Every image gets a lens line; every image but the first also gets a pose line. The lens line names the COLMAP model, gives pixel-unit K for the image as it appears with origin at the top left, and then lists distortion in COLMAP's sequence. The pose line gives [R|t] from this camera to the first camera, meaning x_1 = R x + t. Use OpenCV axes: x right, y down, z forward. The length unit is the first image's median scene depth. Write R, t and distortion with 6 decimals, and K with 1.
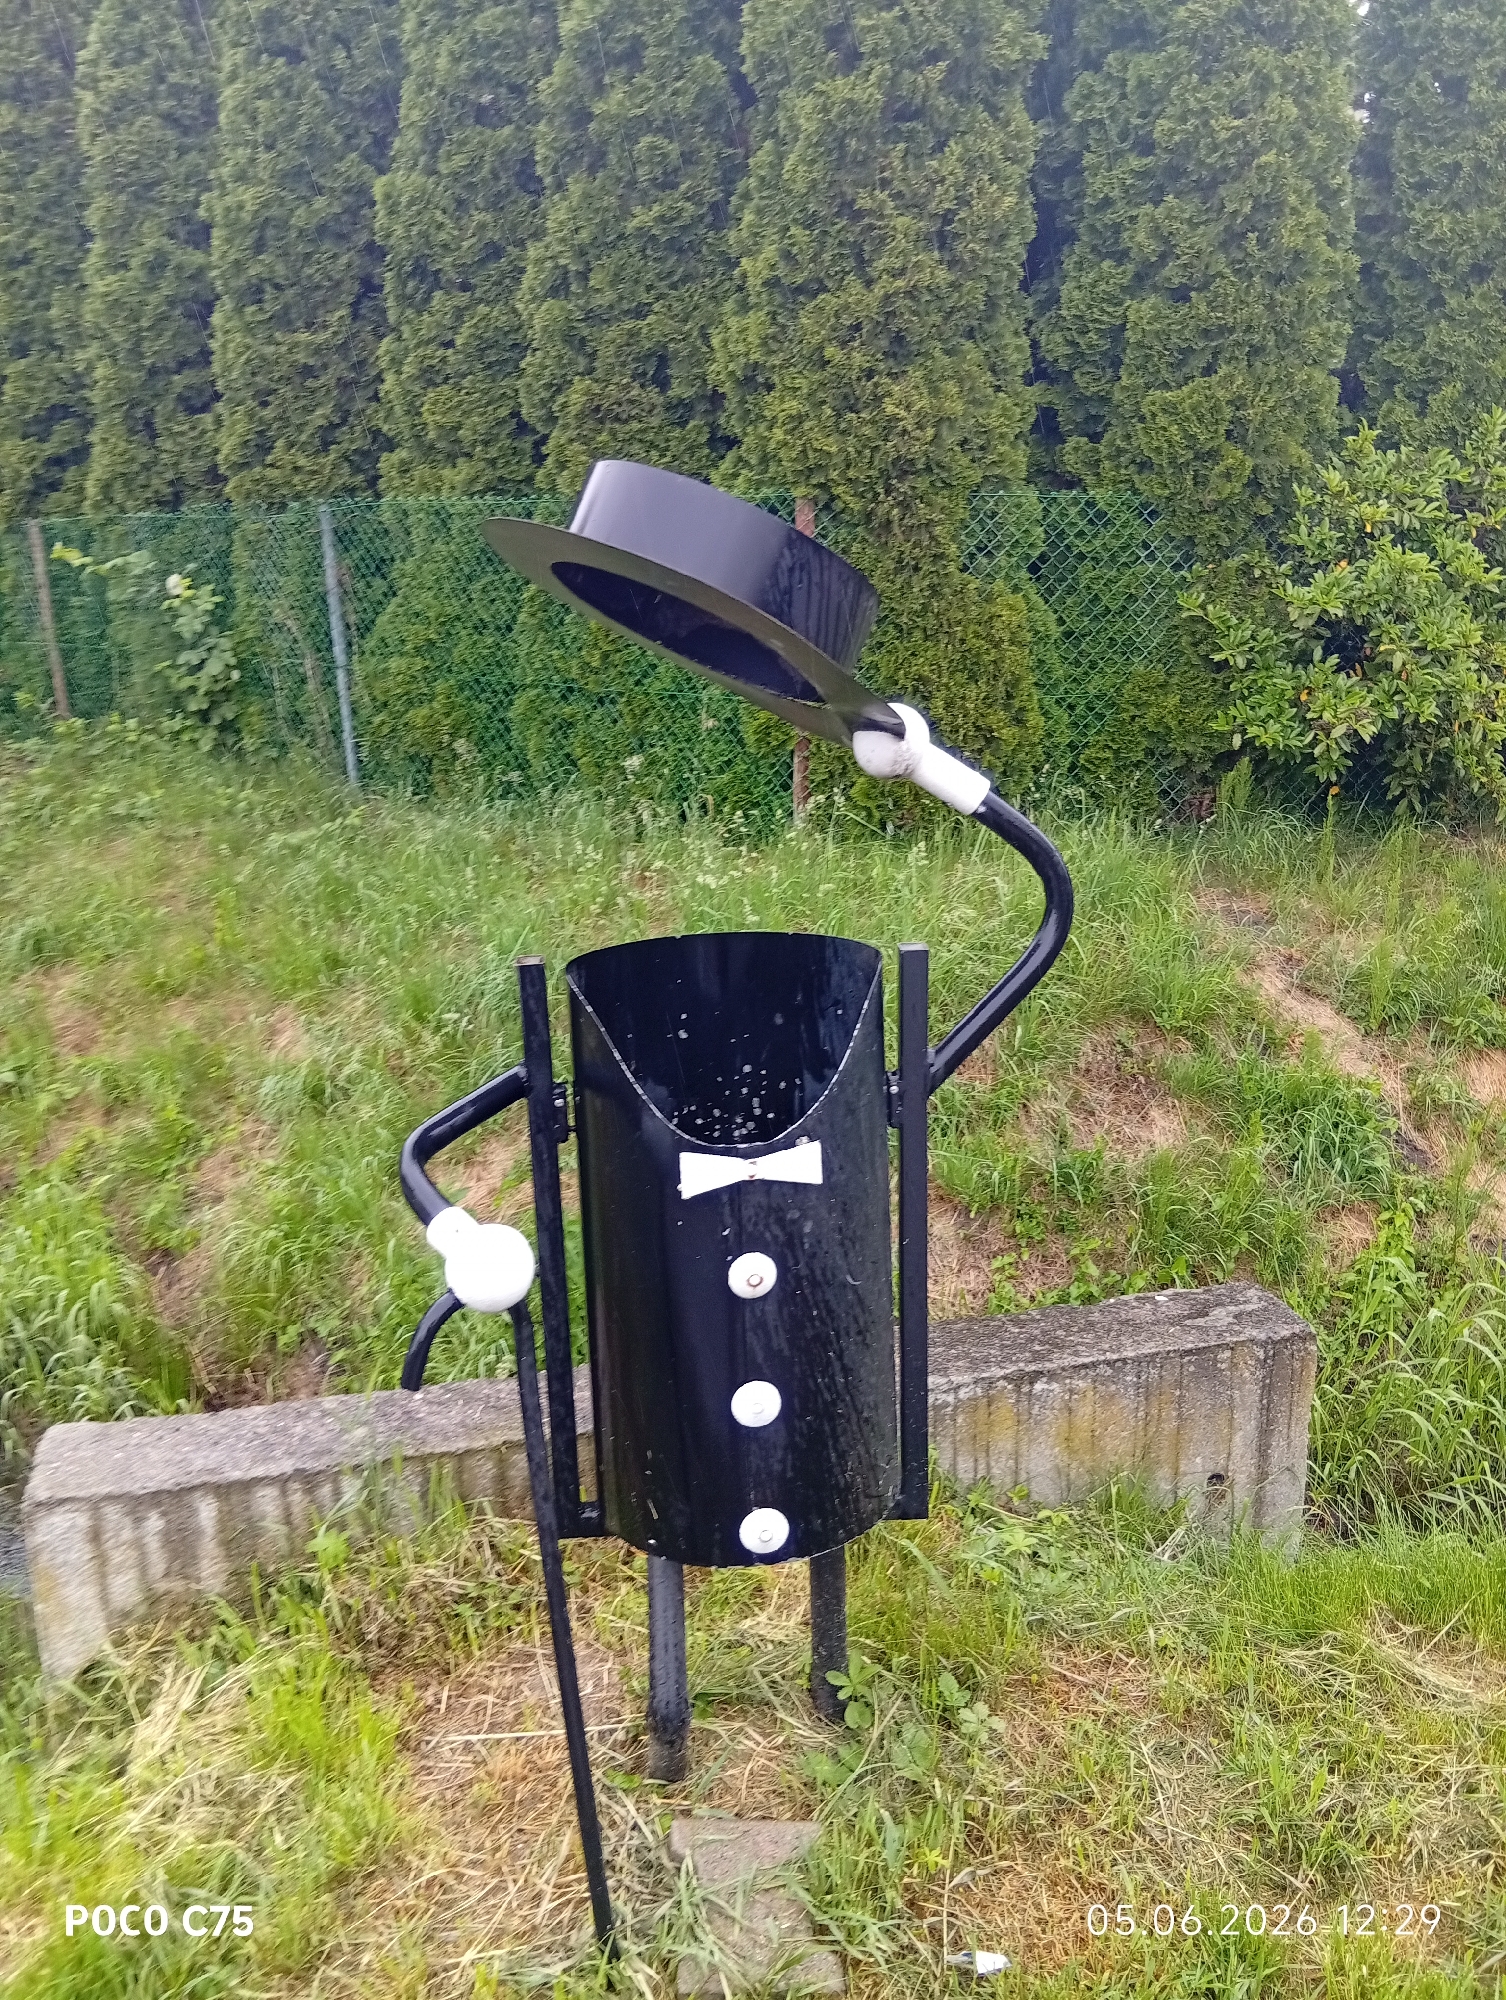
lens RADIAL K [[1579.5, 0, 753.0], [0, 1579.5, 1000.0], [0, 0, 1]] dist [0.010460, -0.085246]
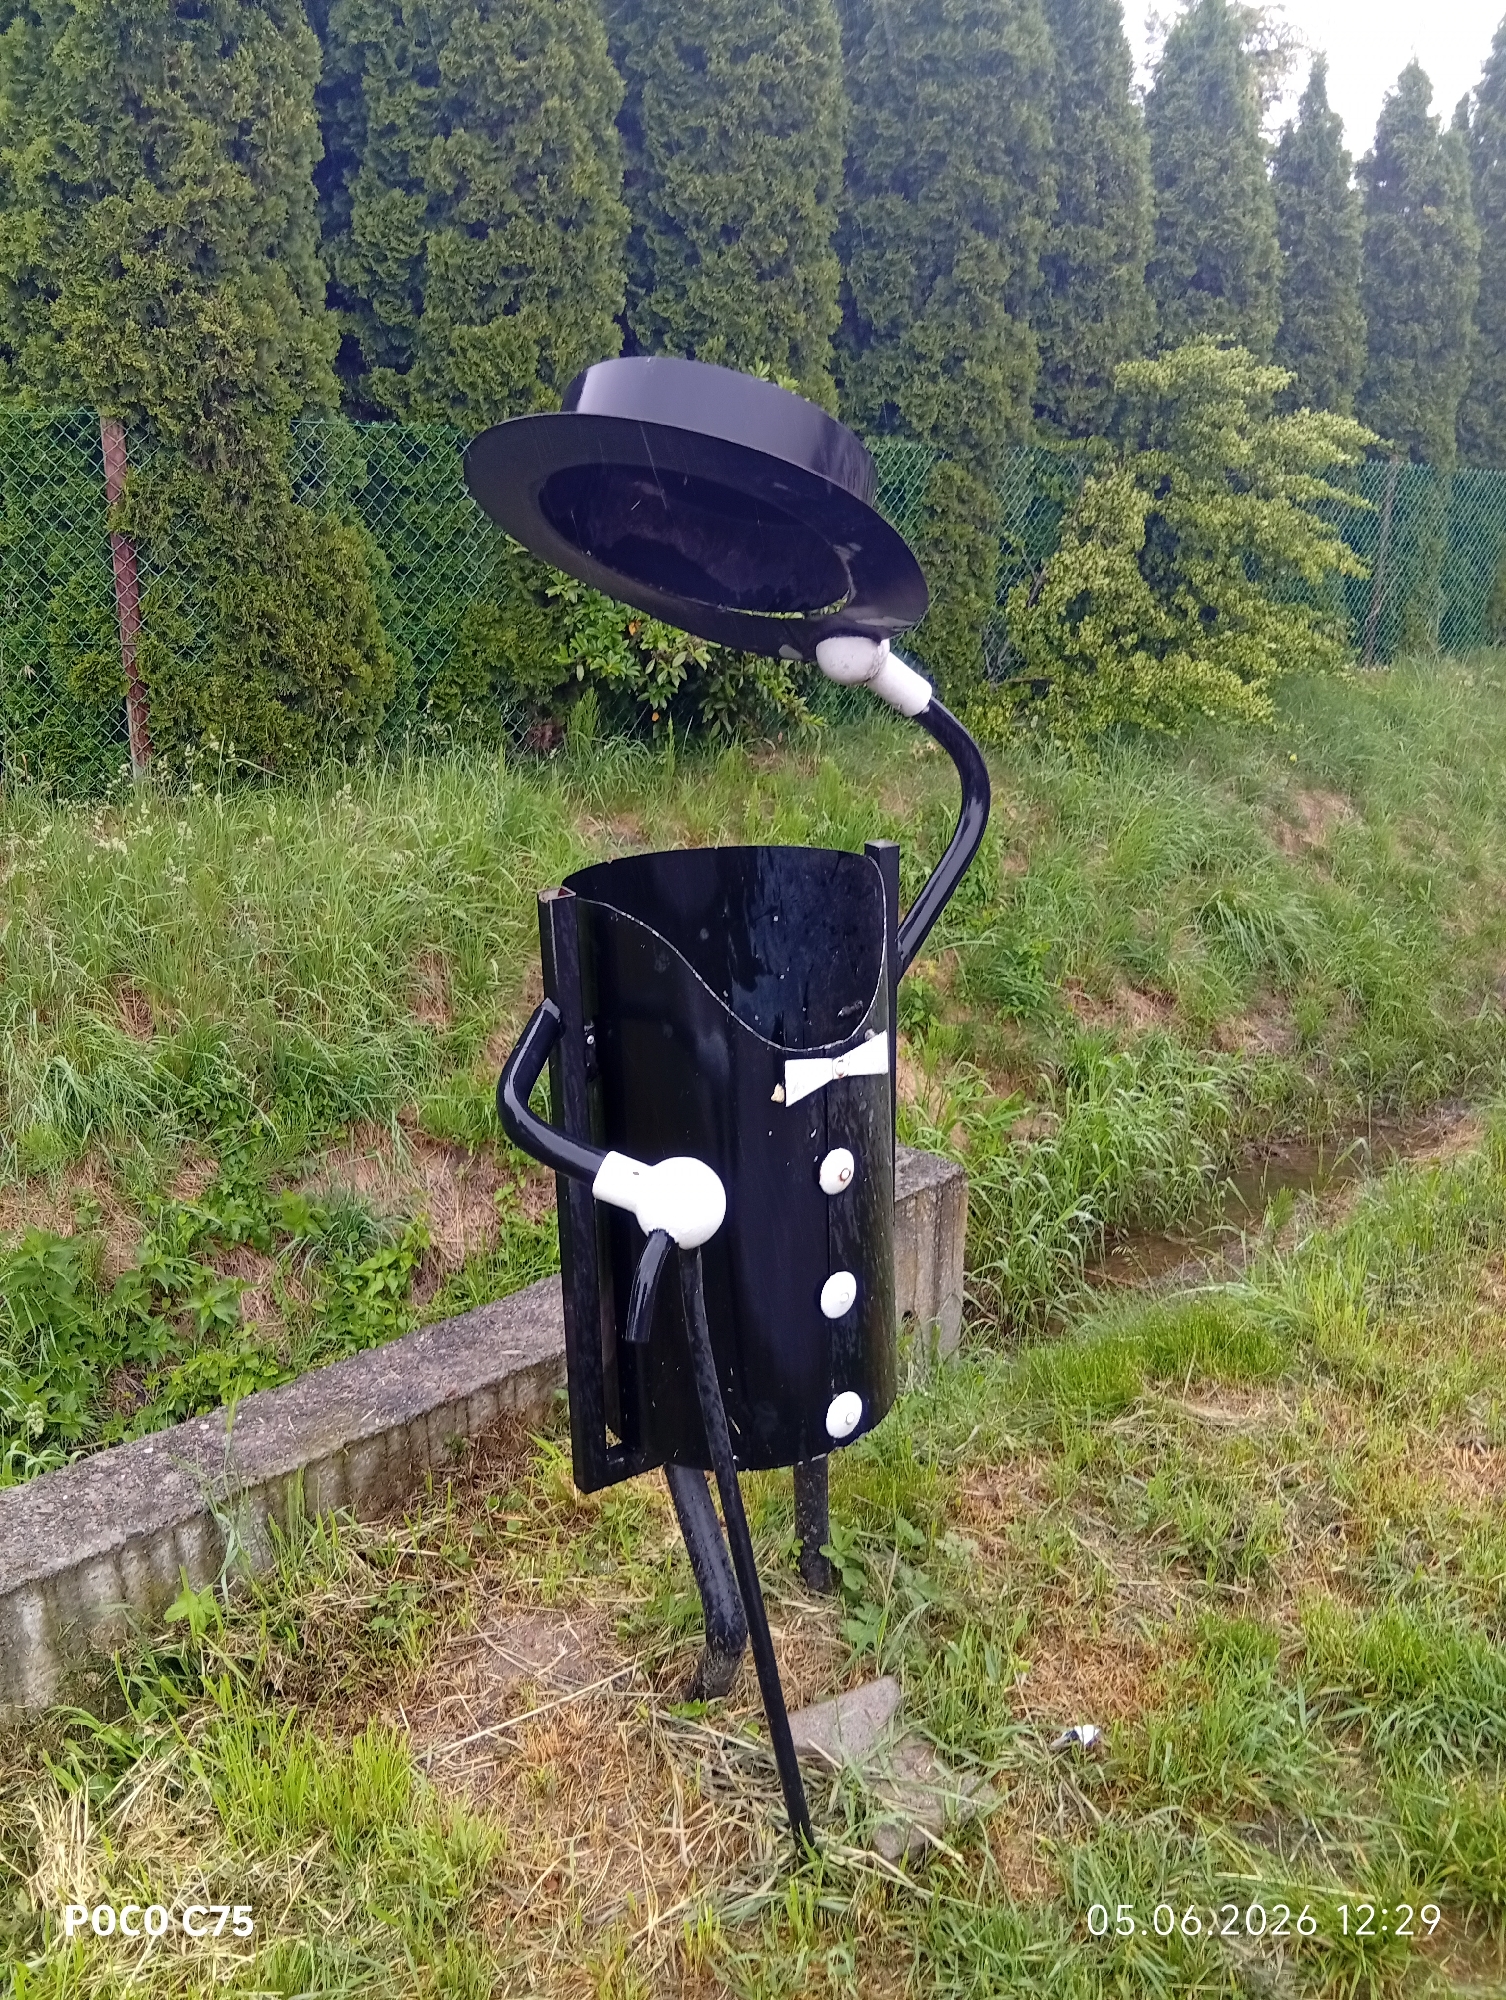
lens RADIAL K [[1579.5, 0, 753.0], [0, 1579.5, 1000.0], [0, 0, 1]] dist [0.010460, -0.085246]
pose [[0.868396, -0.126076, 0.479577, -0.123058], [0.109633, 0.992019, 0.062274, -0.001471], [-0.483601, -0.001501, 0.875288, 0.028899]]
